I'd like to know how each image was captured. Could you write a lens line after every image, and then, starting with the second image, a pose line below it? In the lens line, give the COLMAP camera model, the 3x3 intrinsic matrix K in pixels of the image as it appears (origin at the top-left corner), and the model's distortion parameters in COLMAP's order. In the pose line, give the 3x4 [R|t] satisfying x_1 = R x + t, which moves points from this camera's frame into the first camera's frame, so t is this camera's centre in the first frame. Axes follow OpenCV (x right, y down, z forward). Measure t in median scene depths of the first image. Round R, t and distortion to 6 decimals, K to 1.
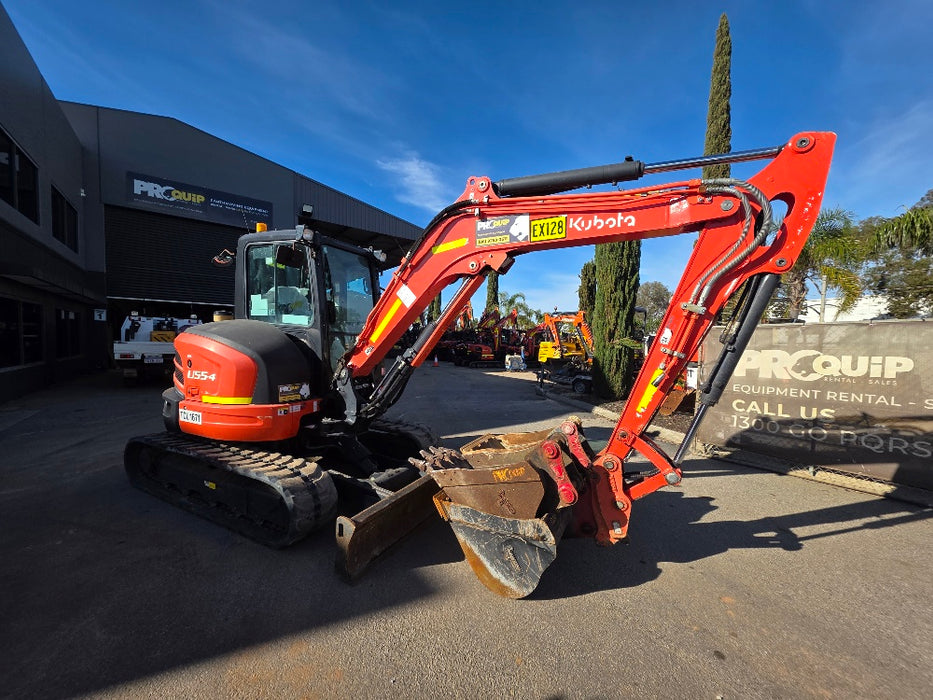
lens RADIAL K [[372.6, 0, 456.7], [0, 372.6, 360.6], [0, 0, 1]] dist [0.001689, 0.000021]
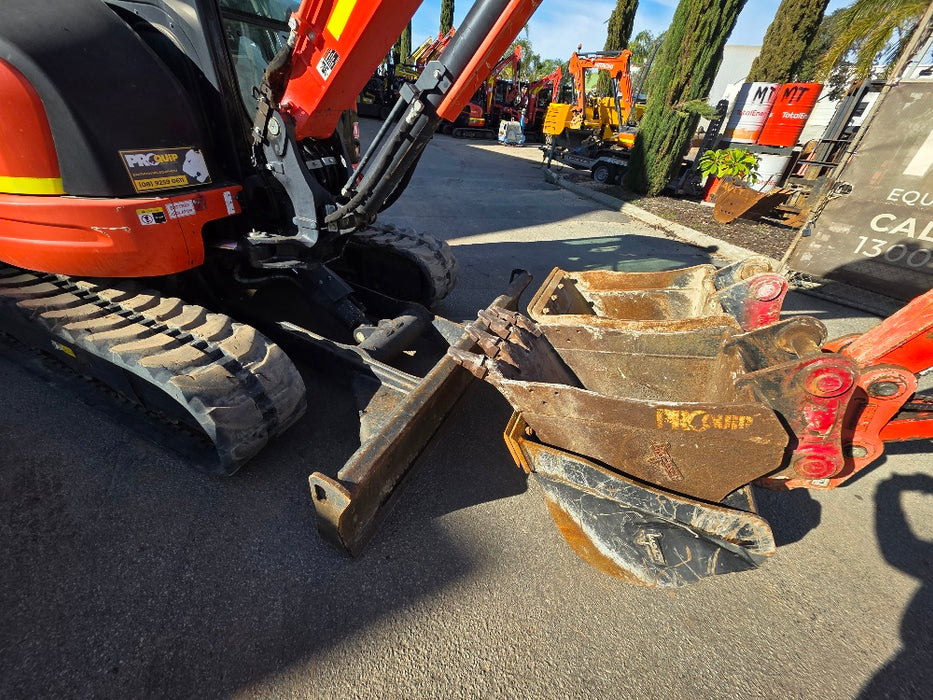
lens RADIAL K [[372.6, 0, 456.8], [0, 372.6, 365.0], [0, 0, 1]] dist [0.001689, 0.000021]
pose [[0.996526, 0.014137, 0.082070, -0.127211], [-0.056059, 0.842648, 0.535539, 0.024184], [-0.061585, -0.538280, 0.840513, 0.489404]]
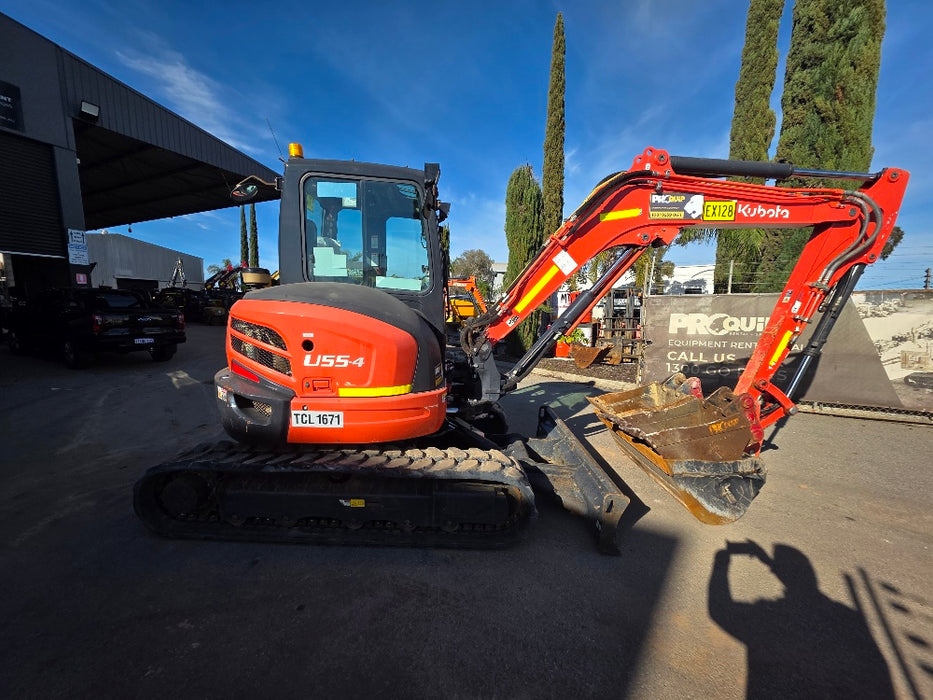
lens RADIAL K [[372.6, 0, 459.4], [0, 372.6, 361.4], [0, 0, 1]] dist [0.001689, 0.000021]
pose [[0.888476, -0.069901, 0.453568, -0.798034], [0.023286, 0.993925, 0.107564, -0.031105], [-0.458332, -0.085007, 0.884706, 0.254281]]
